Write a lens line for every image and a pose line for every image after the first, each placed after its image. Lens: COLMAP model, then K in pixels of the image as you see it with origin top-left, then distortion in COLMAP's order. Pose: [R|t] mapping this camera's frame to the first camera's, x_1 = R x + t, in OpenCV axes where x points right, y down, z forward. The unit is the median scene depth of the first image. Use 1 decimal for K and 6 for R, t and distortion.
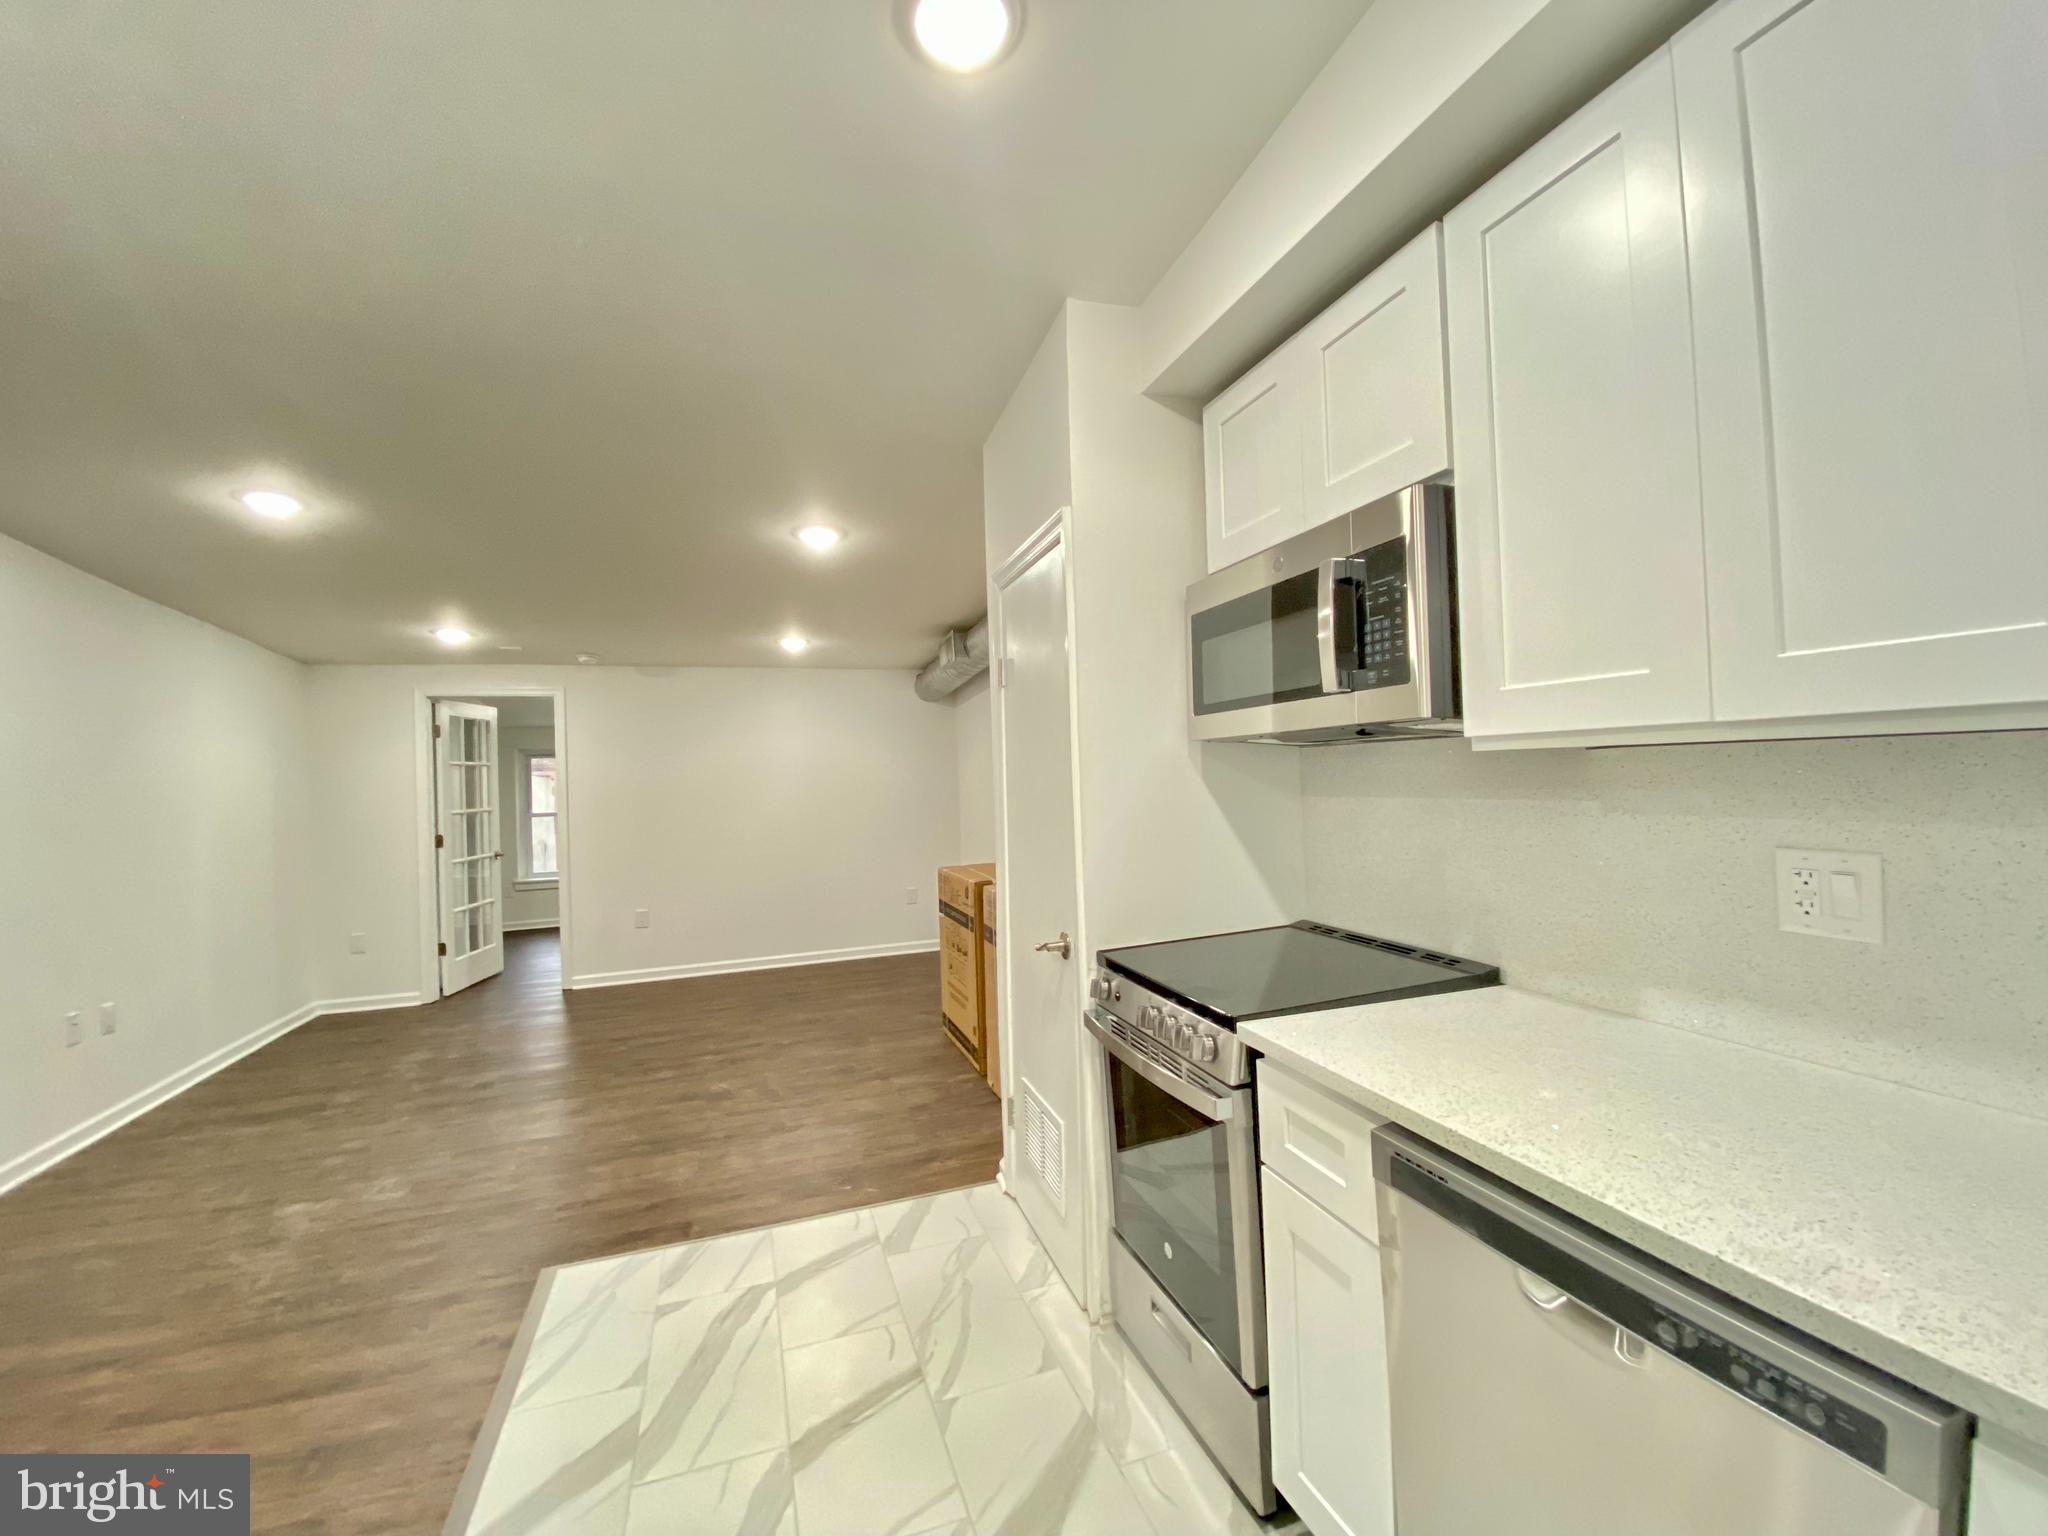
lens RADIAL K [[830.9, 0, 1024.0], [0, 830.9, 768.0], [0, 0, 1]] dist [0.016322, -0.019011]
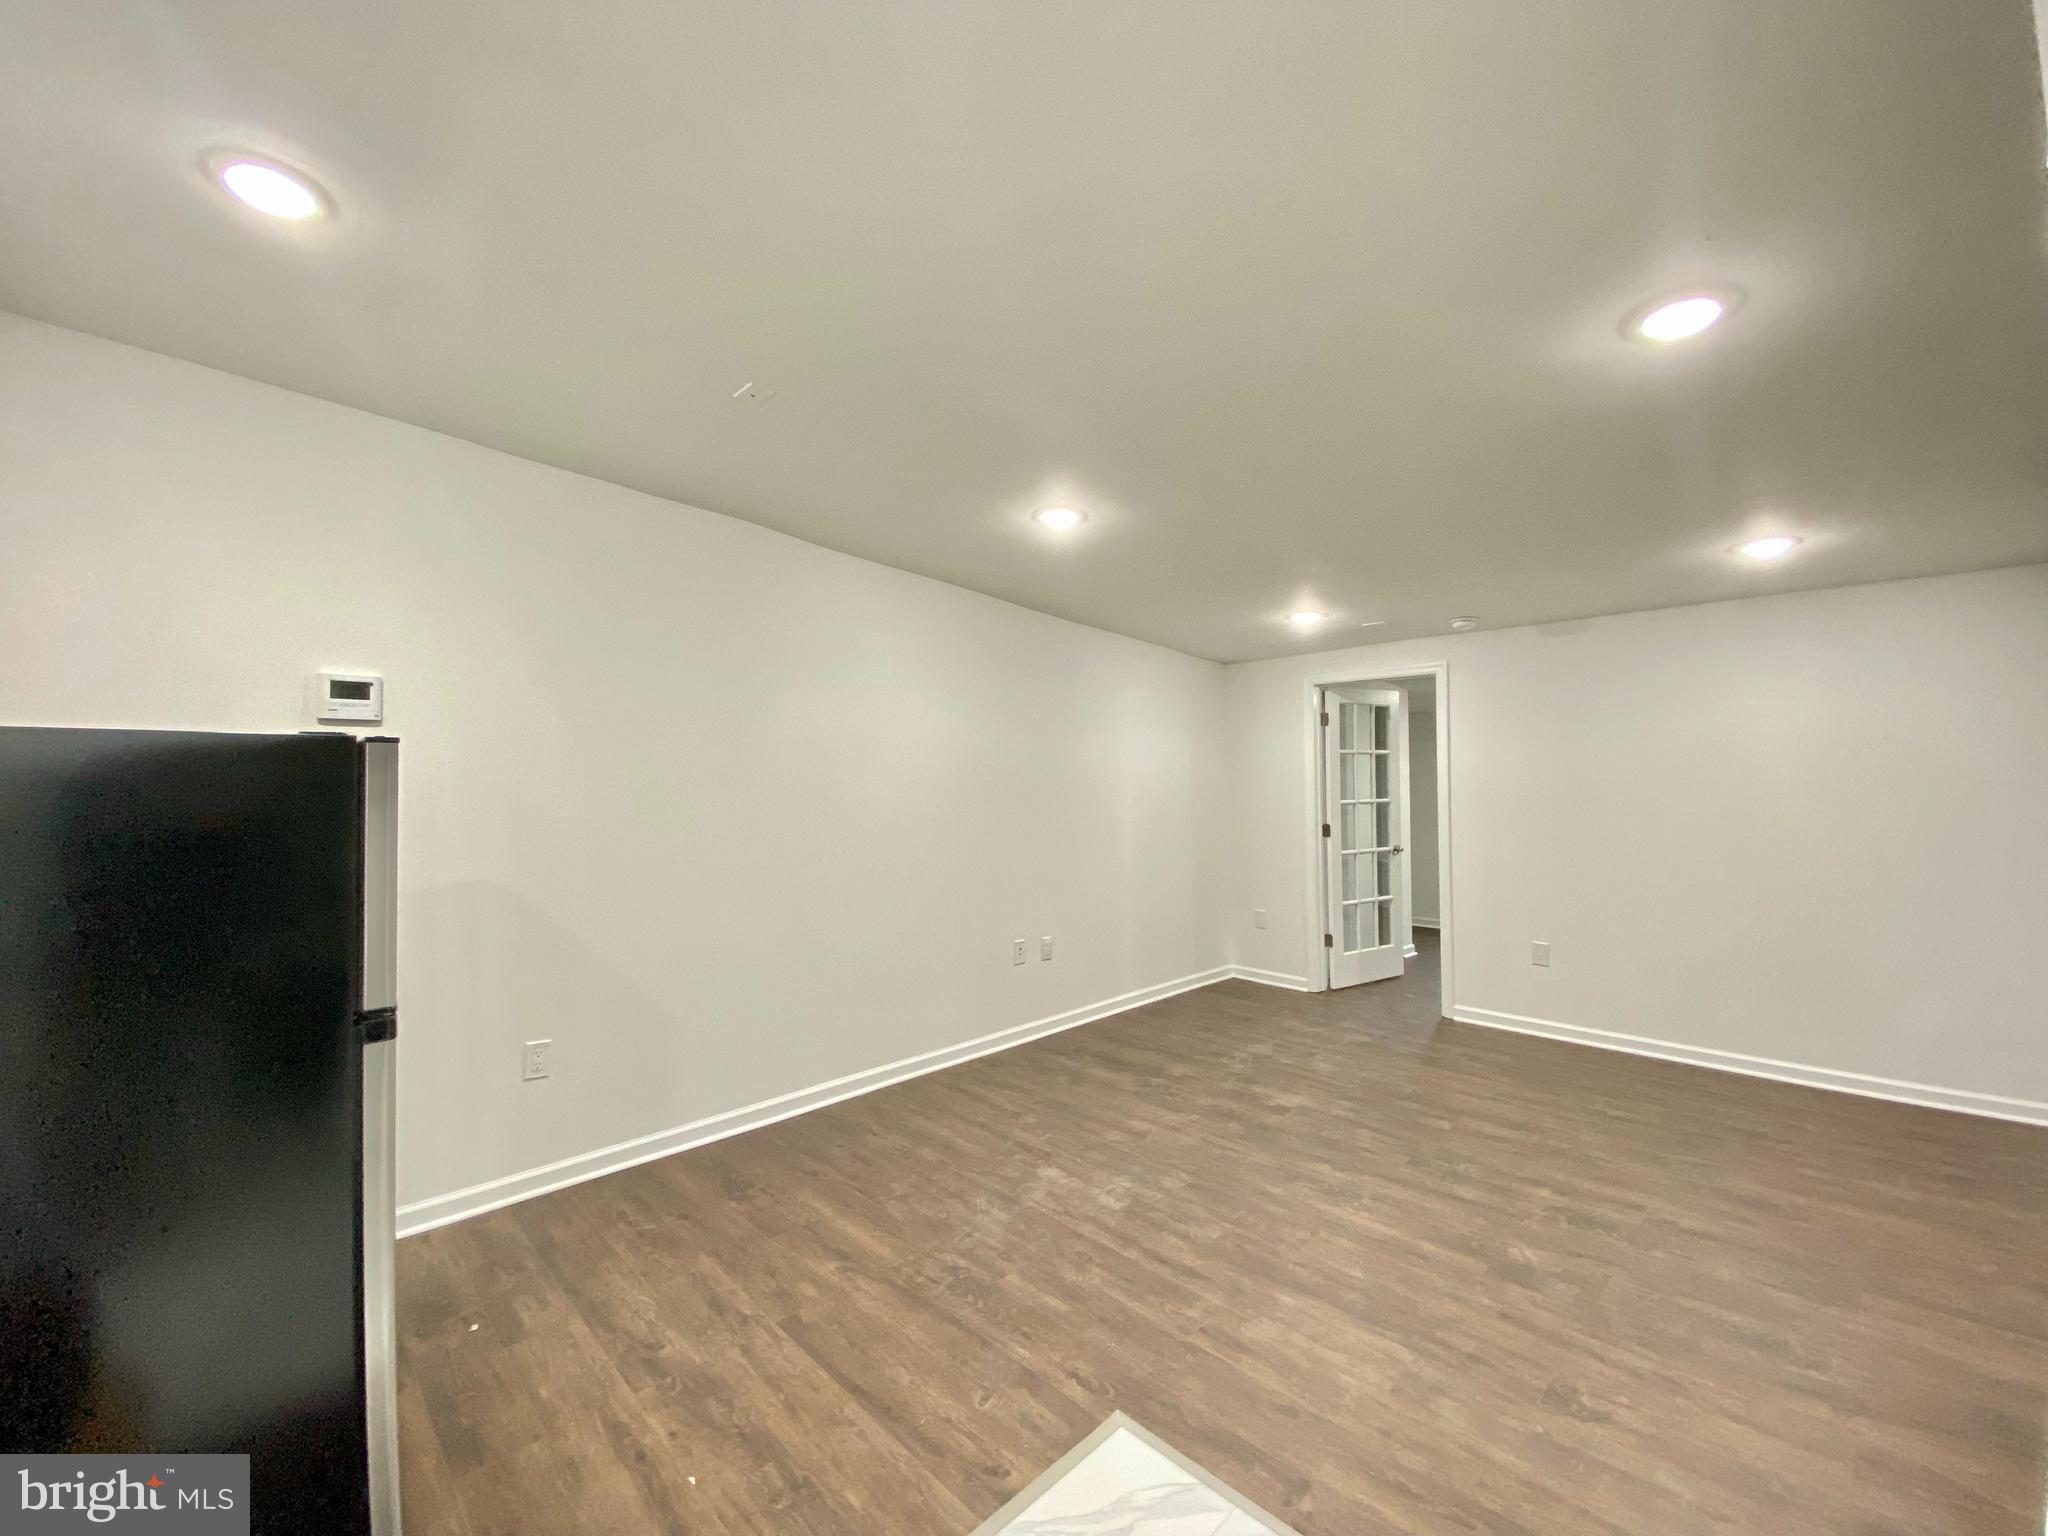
lens RADIAL K [[830.9, 0, 1024.0], [0, 830.9, 768.0], [0, 0, 1]] dist [0.016322, -0.019011]
pose [[0.426684, 0.023289, -0.904101, 0.041086], [-0.003933, 0.999707, 0.023896, -0.010326], [0.904392, -0.006640, 0.426650, 0.320907]]
